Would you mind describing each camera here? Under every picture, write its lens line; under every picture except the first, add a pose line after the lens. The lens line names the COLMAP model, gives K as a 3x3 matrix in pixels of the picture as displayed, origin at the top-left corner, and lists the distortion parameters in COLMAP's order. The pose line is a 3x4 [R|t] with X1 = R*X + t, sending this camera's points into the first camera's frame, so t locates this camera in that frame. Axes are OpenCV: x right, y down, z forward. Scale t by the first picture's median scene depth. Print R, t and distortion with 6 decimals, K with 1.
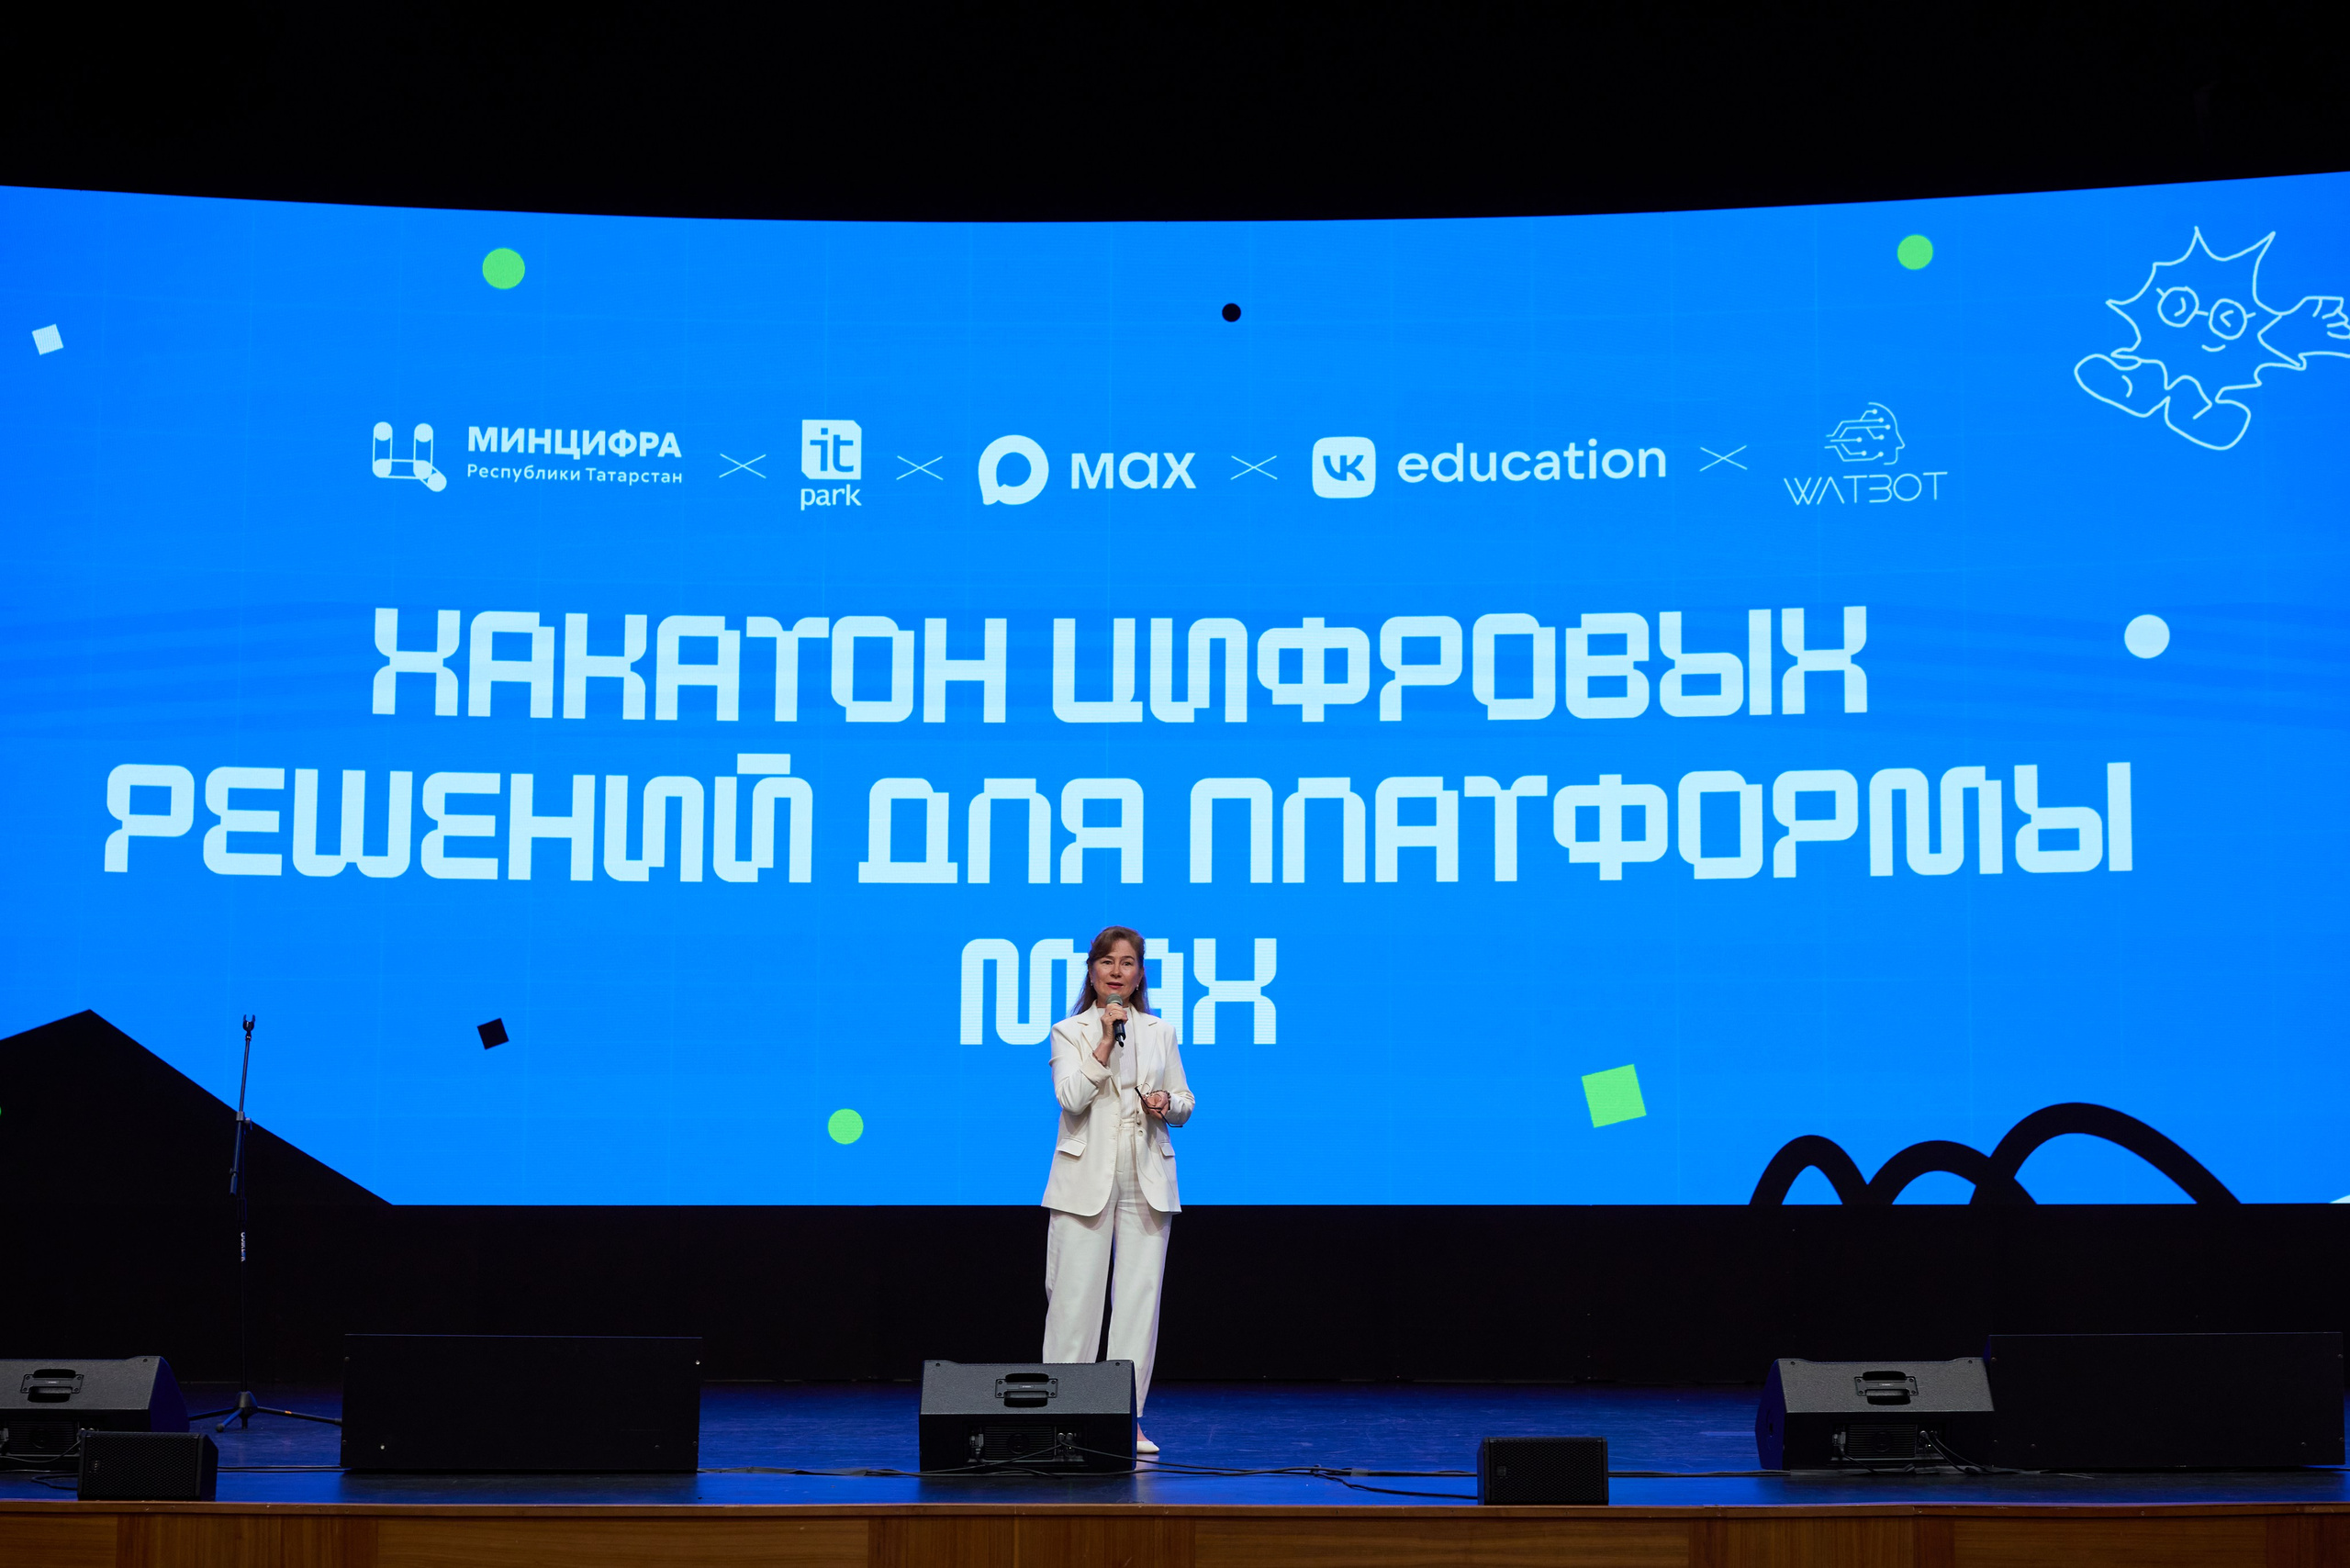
lens RADIAL K [[4299.1, 0, 1251.9], [0, 4299.1, 831.0], [0, 0, 1]] dist [0.014195, 0.000000]
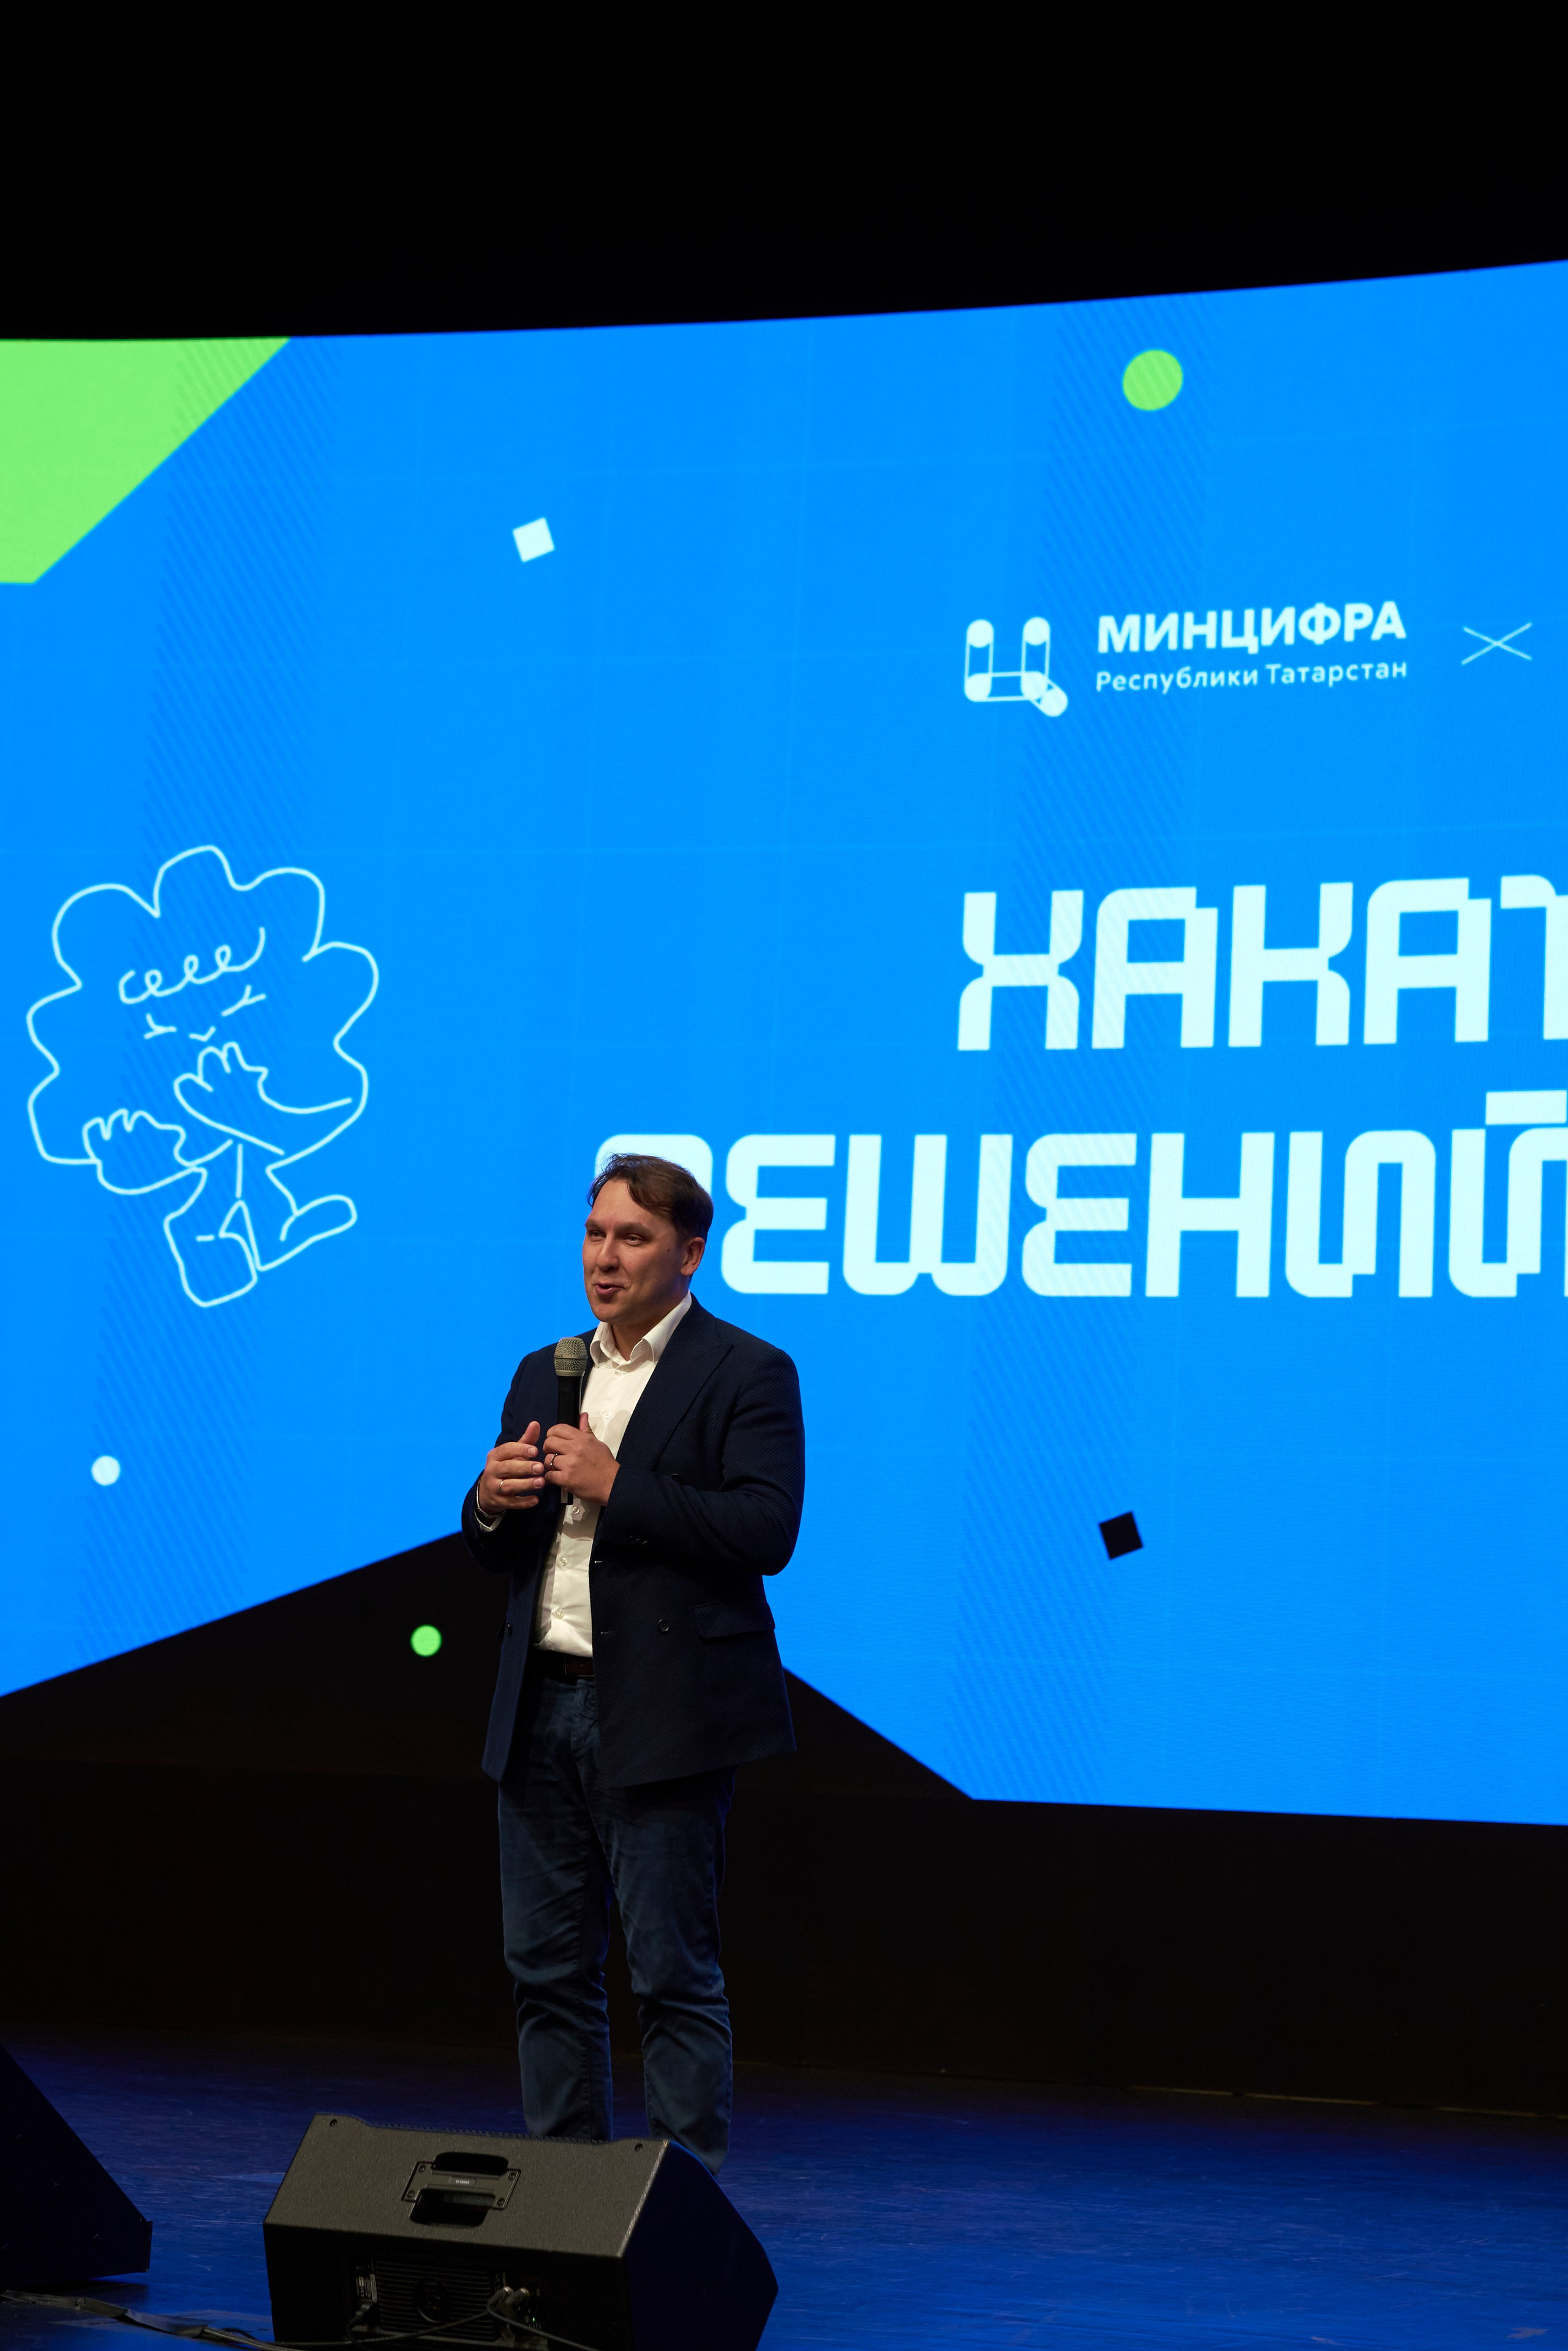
lens RADIAL K [[4916.7, 0, 910.5], [0, 4916.7, 857.0], [0, 0, 1]] dist [0.077876, 0.000000]
pose [[0.856778, -0.063286, -0.511787, 0.180013], [0.007111, 0.993797, -0.110985, 0.027265], [0.515636, 0.091450, 0.851914, 0.338901]]
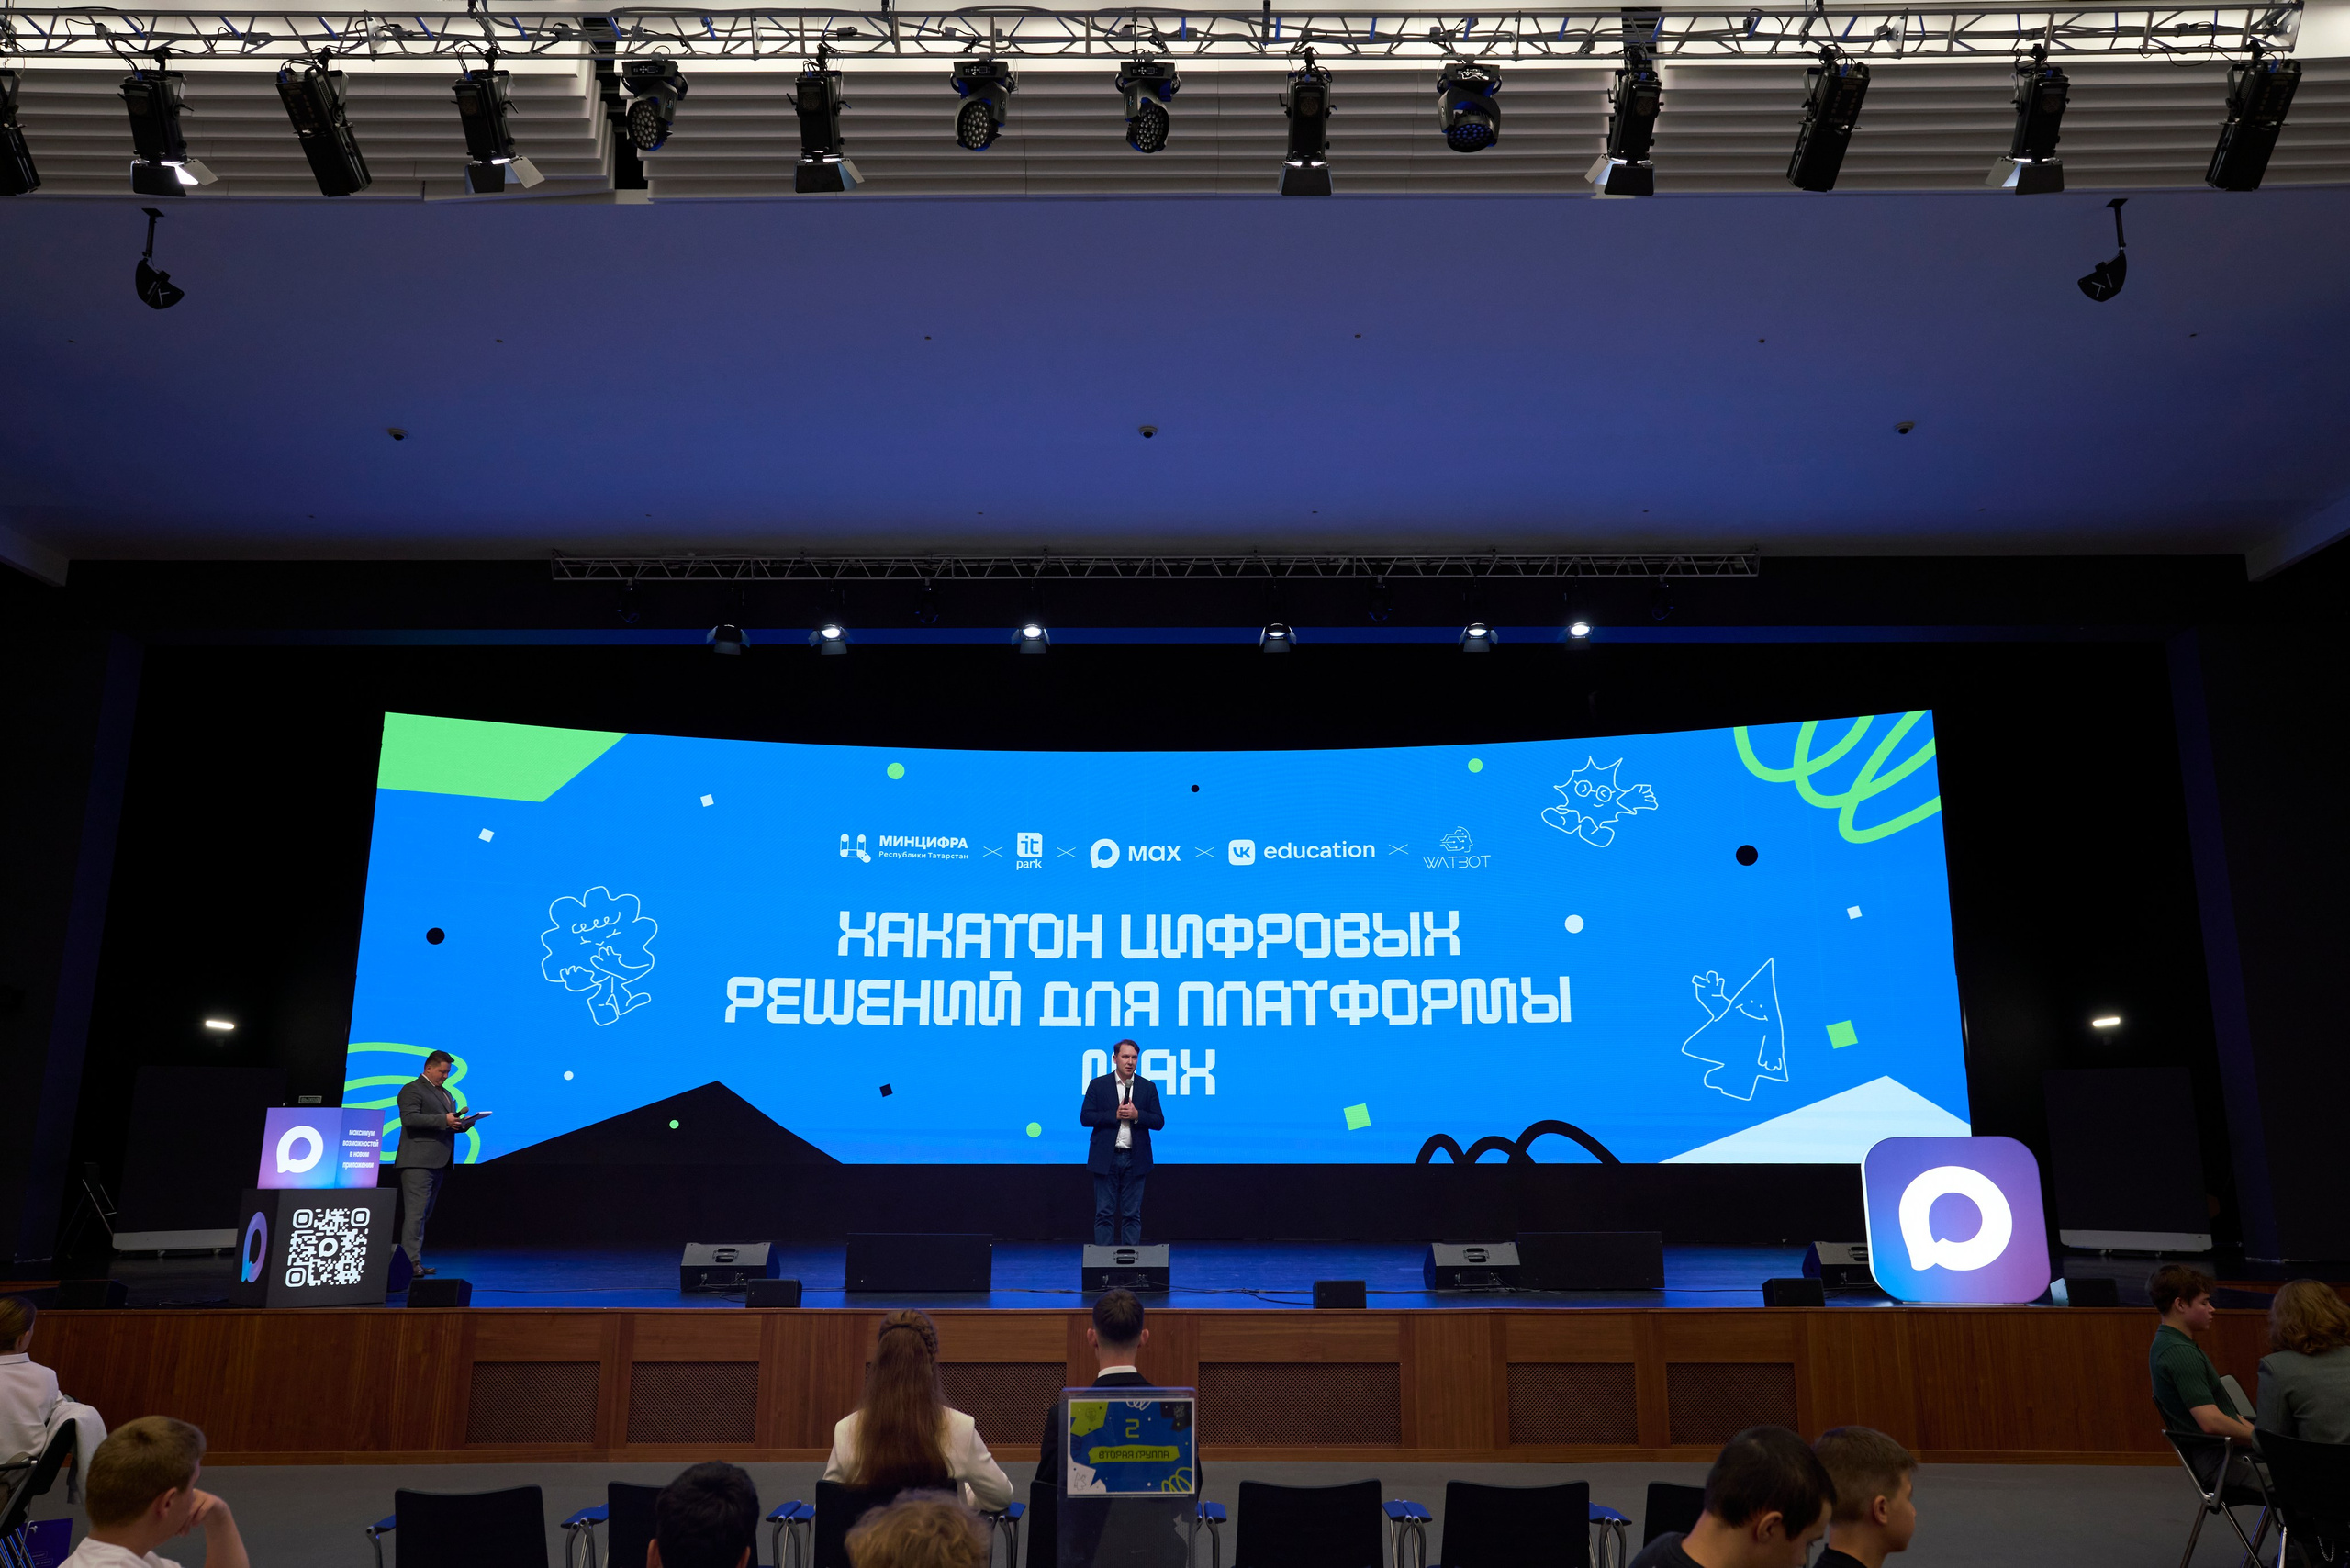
lens RADIAL K [[1886.2, 0, 1200.3], [0, 1886.2, 744.5], [0, 0, 1]] dist [-0.010946, 0.003859]
pose [[0.999937, 0.001564, 0.011160, -0.014142], [-0.000252, 0.993172, -0.116655, -0.021220], [-0.011266, 0.116645, 0.993110, -0.060108]]
